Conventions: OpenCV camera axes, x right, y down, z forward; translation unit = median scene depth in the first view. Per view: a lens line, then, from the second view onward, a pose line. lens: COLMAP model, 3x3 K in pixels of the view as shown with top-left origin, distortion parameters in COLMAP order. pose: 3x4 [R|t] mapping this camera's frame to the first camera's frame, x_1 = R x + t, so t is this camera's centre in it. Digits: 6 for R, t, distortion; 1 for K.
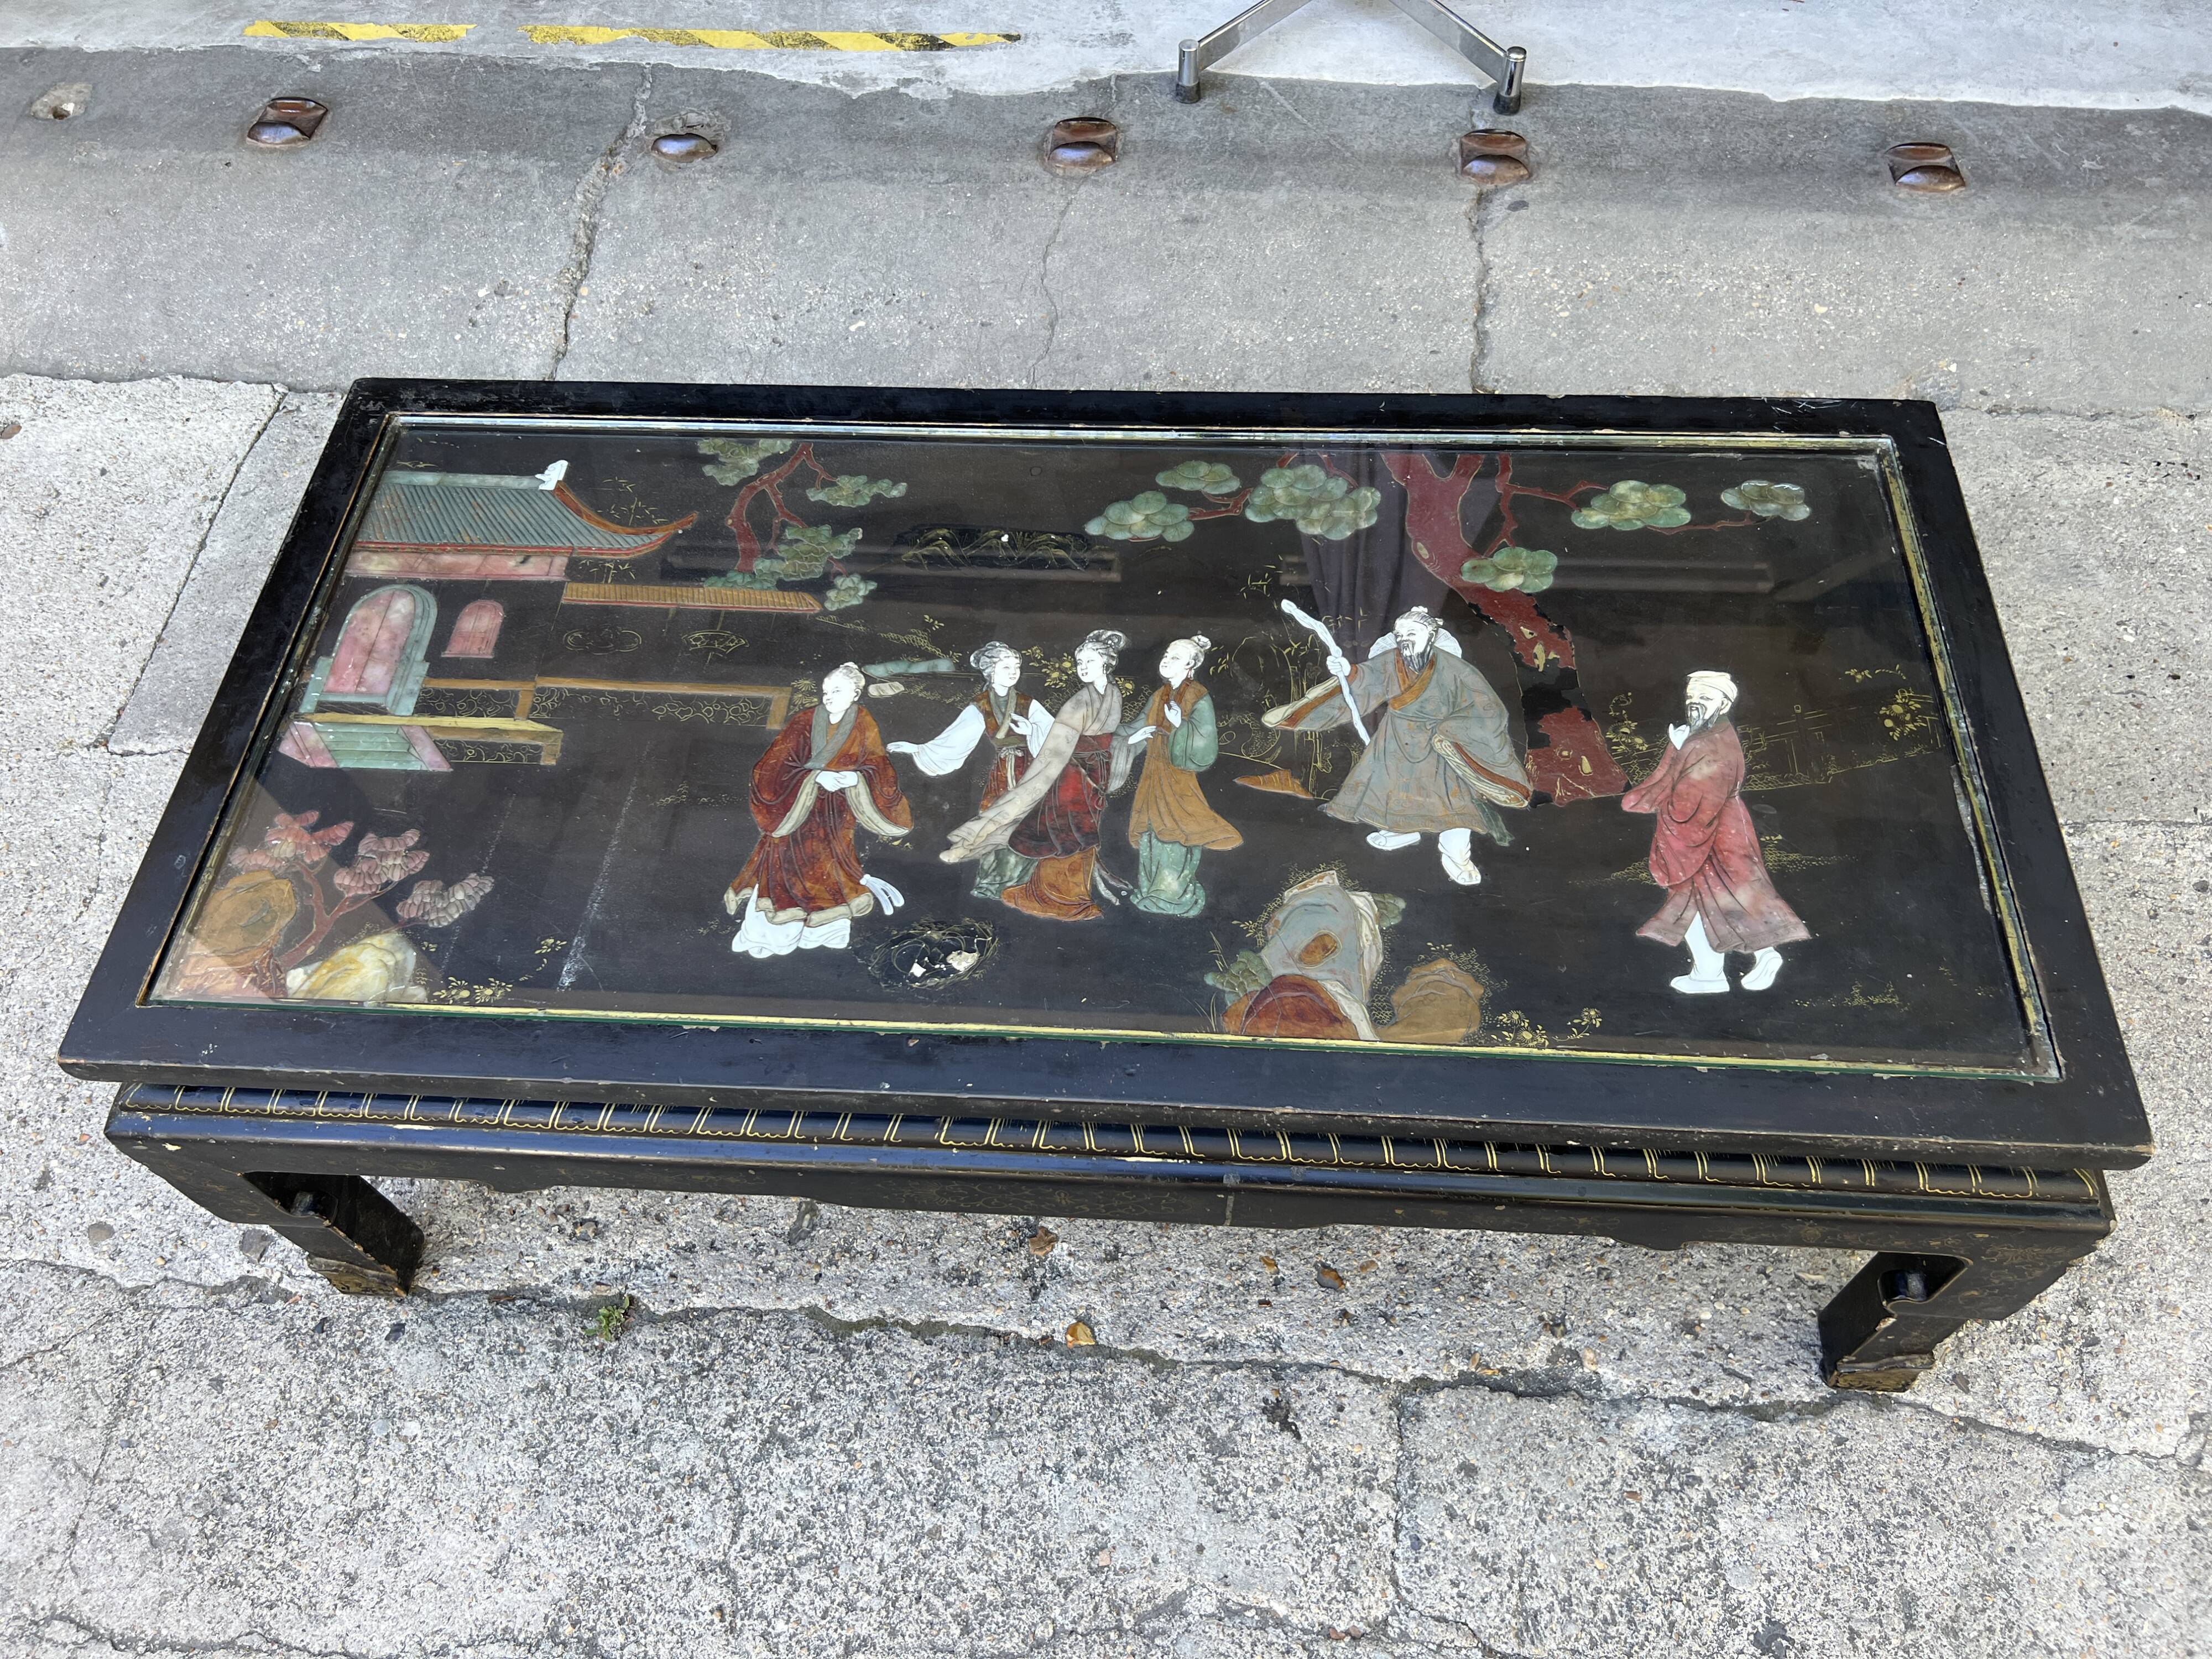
lens RADIAL K [[1689.8, 0, 1097.5], [0, 1689.8, 822.6], [0, 0, 1]] dist [0.044915, -0.060074]
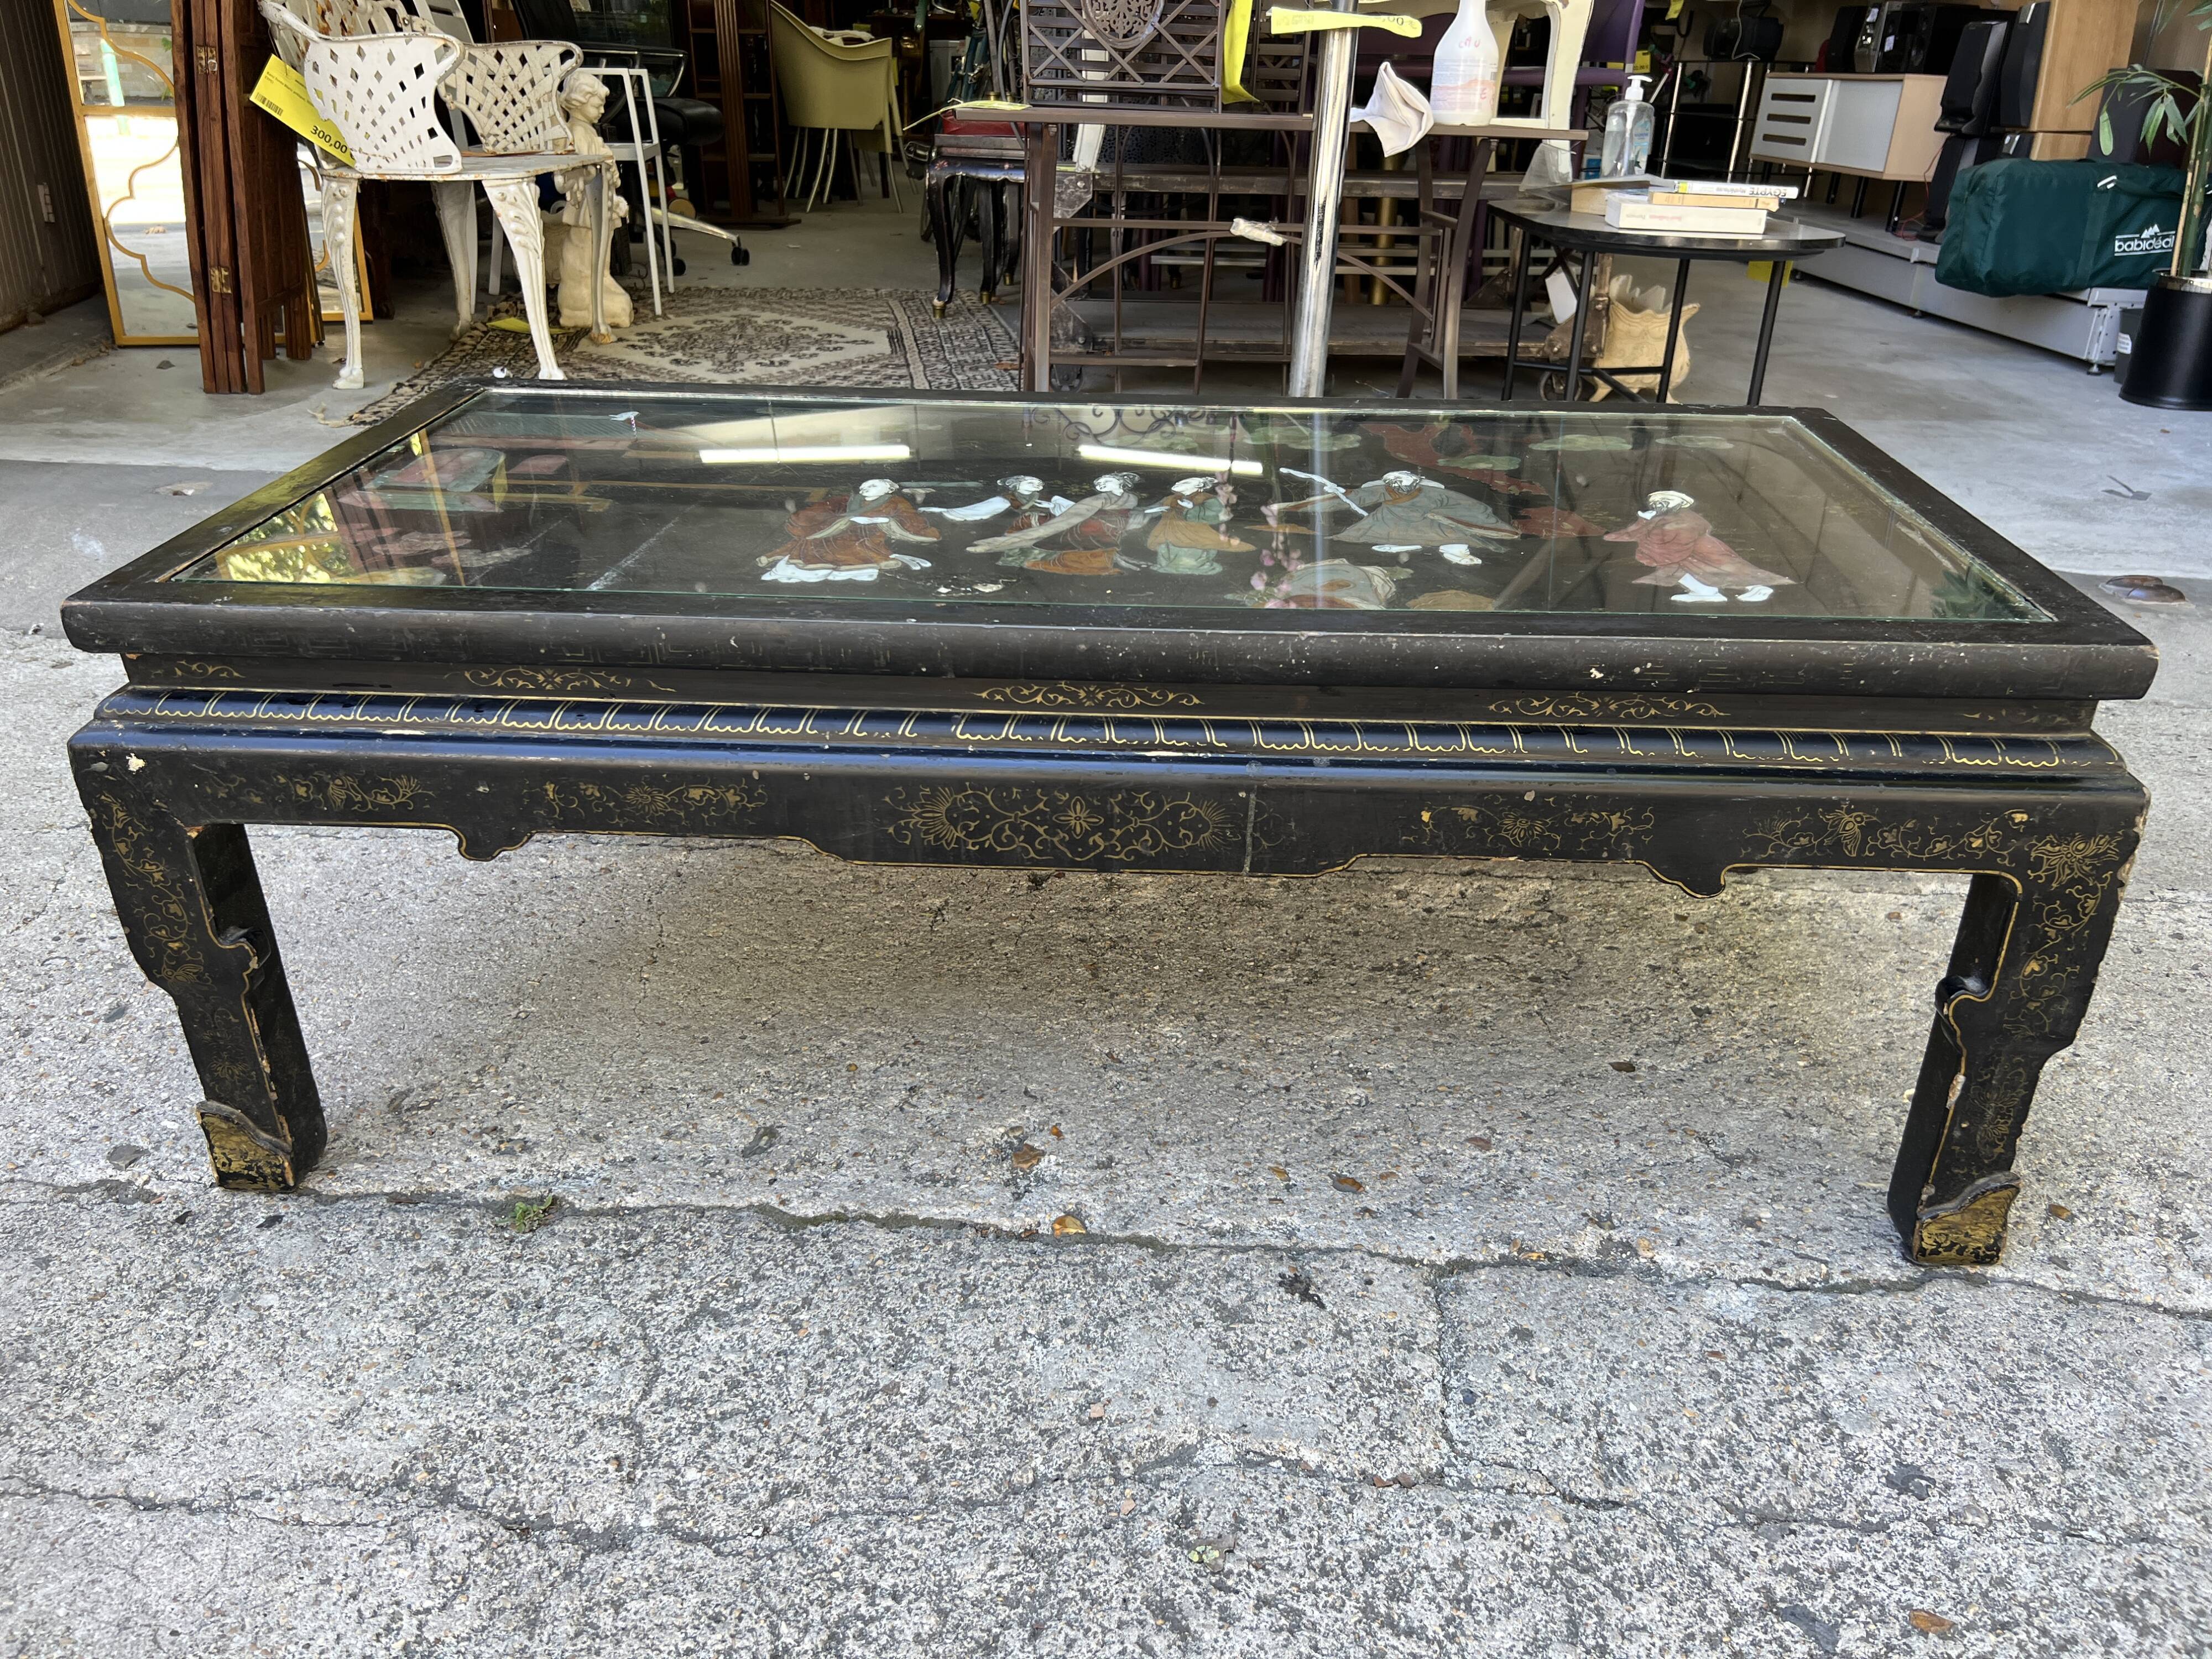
lens RADIAL K [[1689.8, 0, 1115.2], [0, 1689.8, 837.7], [0, 0, 1]] dist [0.044915, -0.060074]
pose [[0.998431, 0.040657, 0.038499, -0.029720], [-0.016719, 0.872684, -0.488000, 0.584877], [-0.053438, 0.486591, 0.871994, 0.143108]]
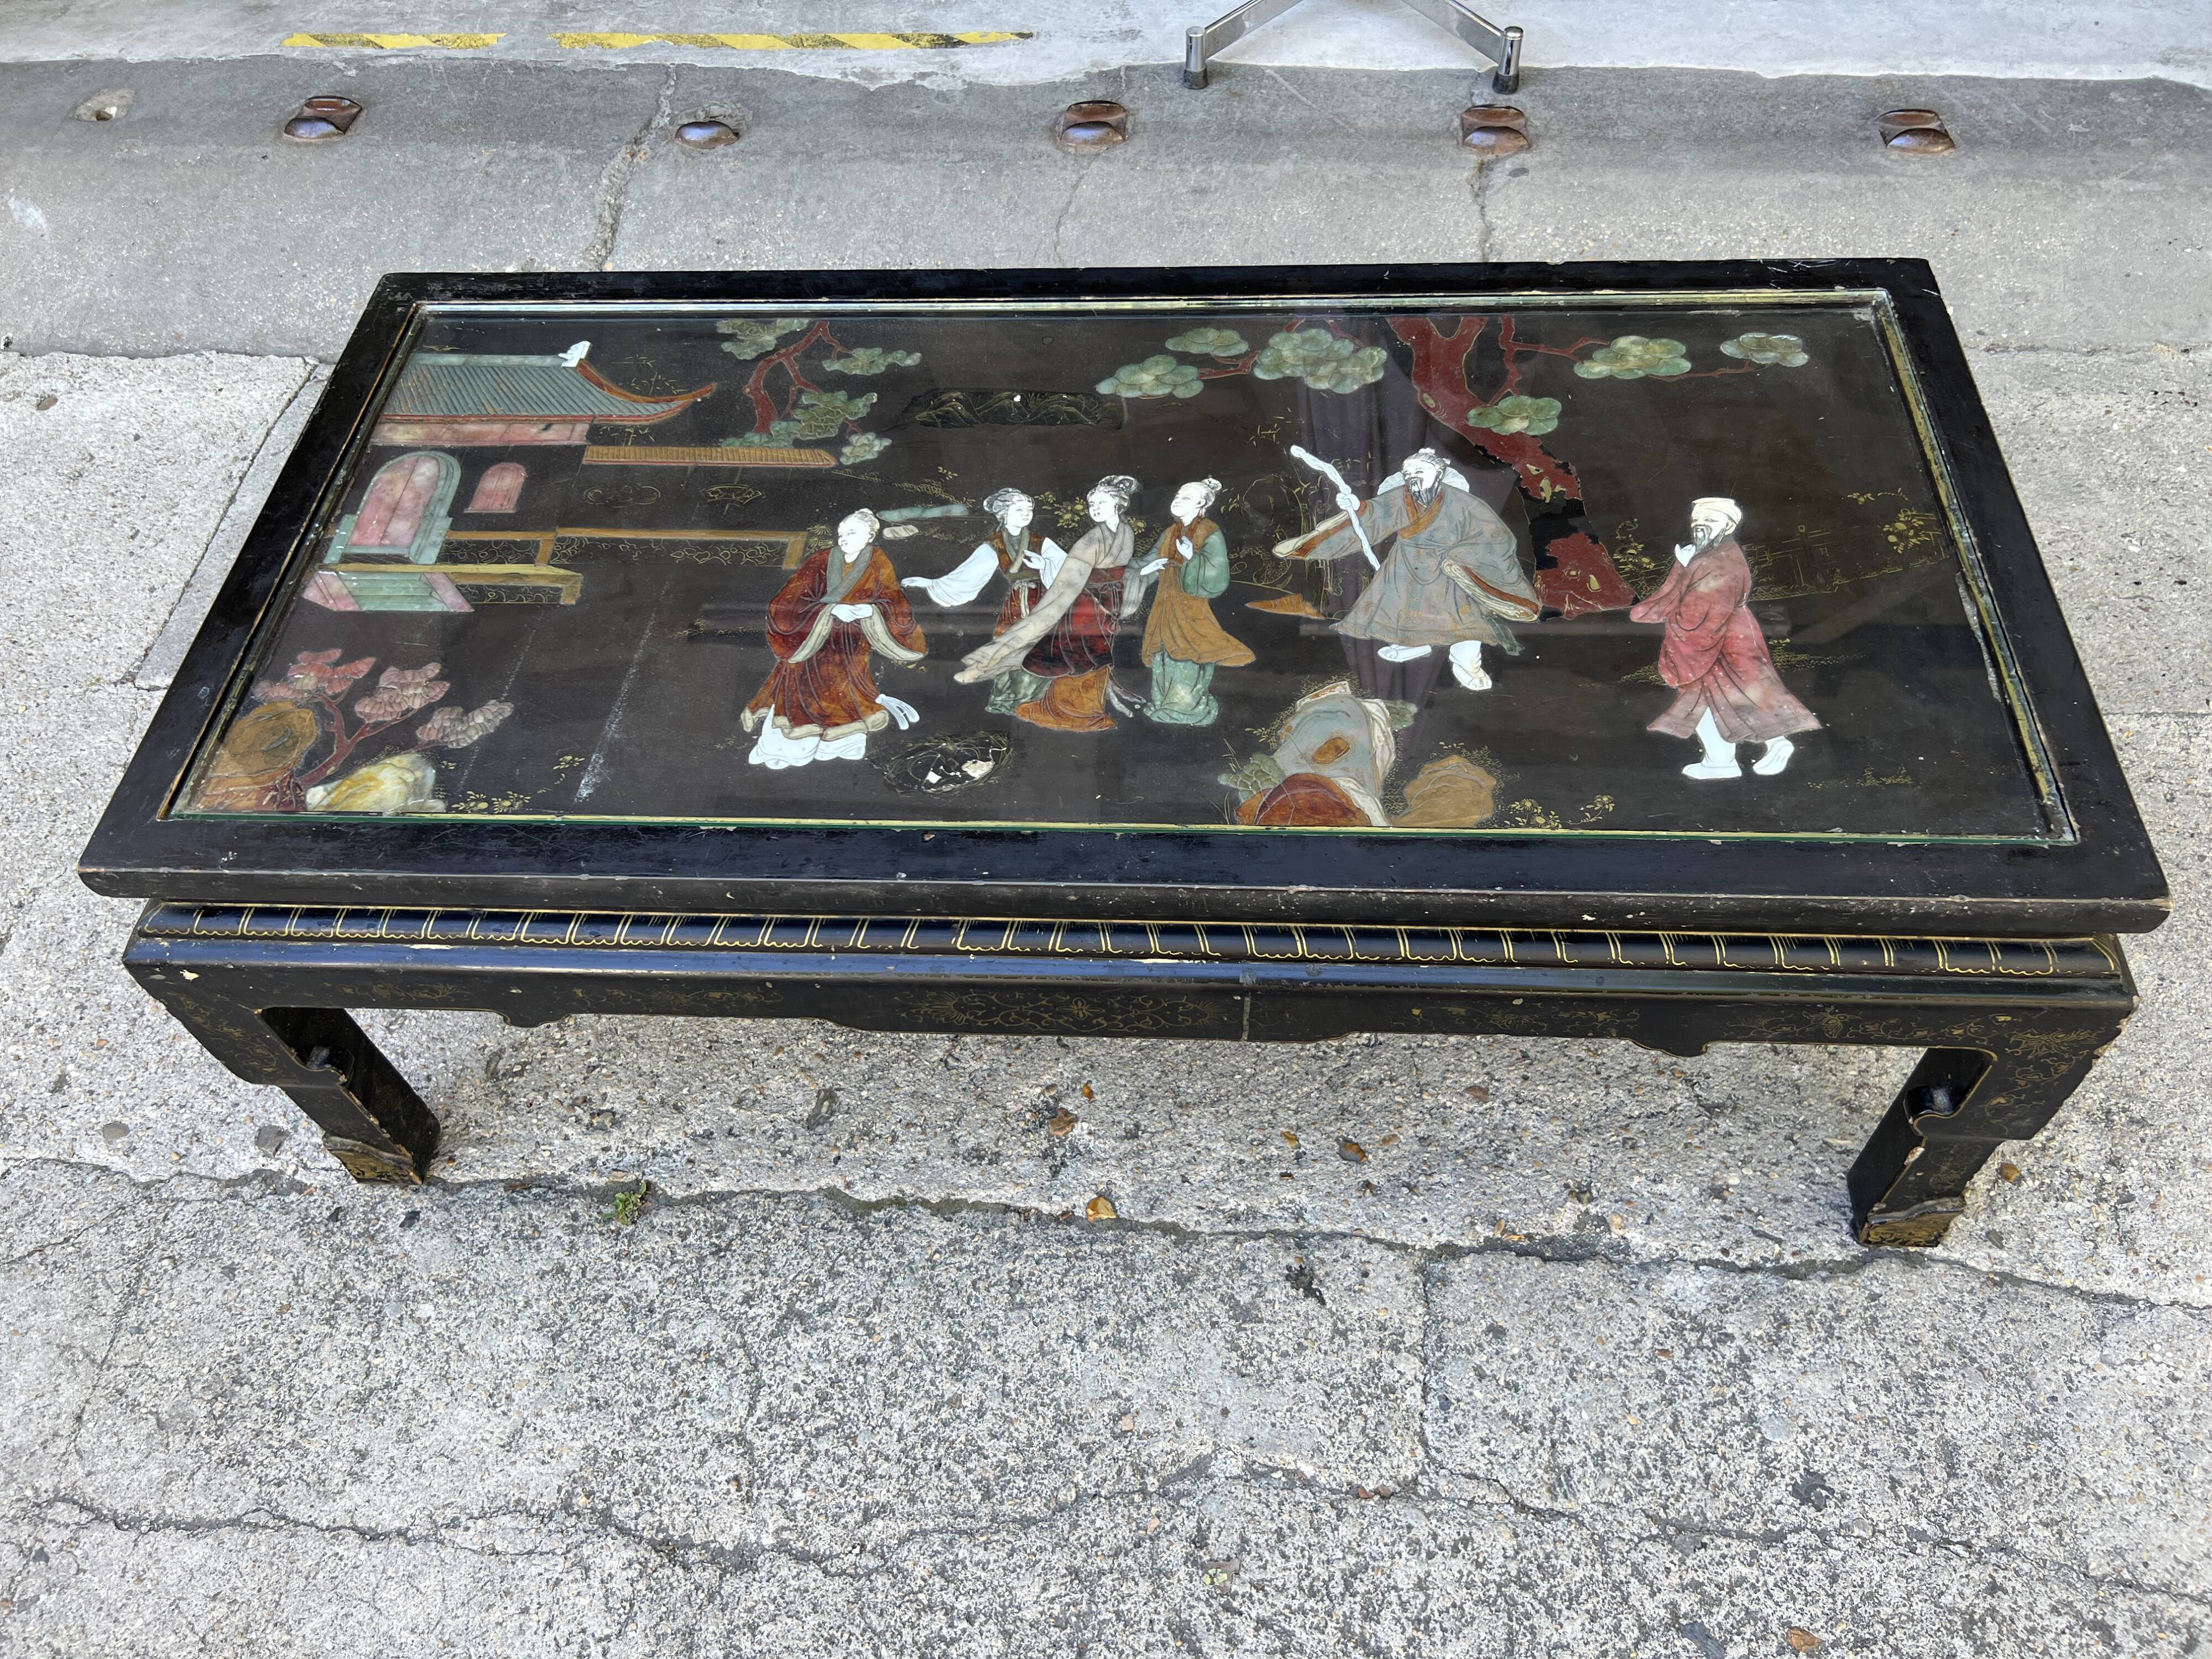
lens RADIAL K [[1689.8, 0, 1111.7], [0, 1689.8, 824.4], [0, 0, 1]] dist [0.044915, -0.060074]
pose [[0.999920, -0.011680, -0.004792, 0.003635], [0.011358, 0.997978, -0.062535, 0.146978], [0.005513, 0.062476, 0.998031, -0.000920]]
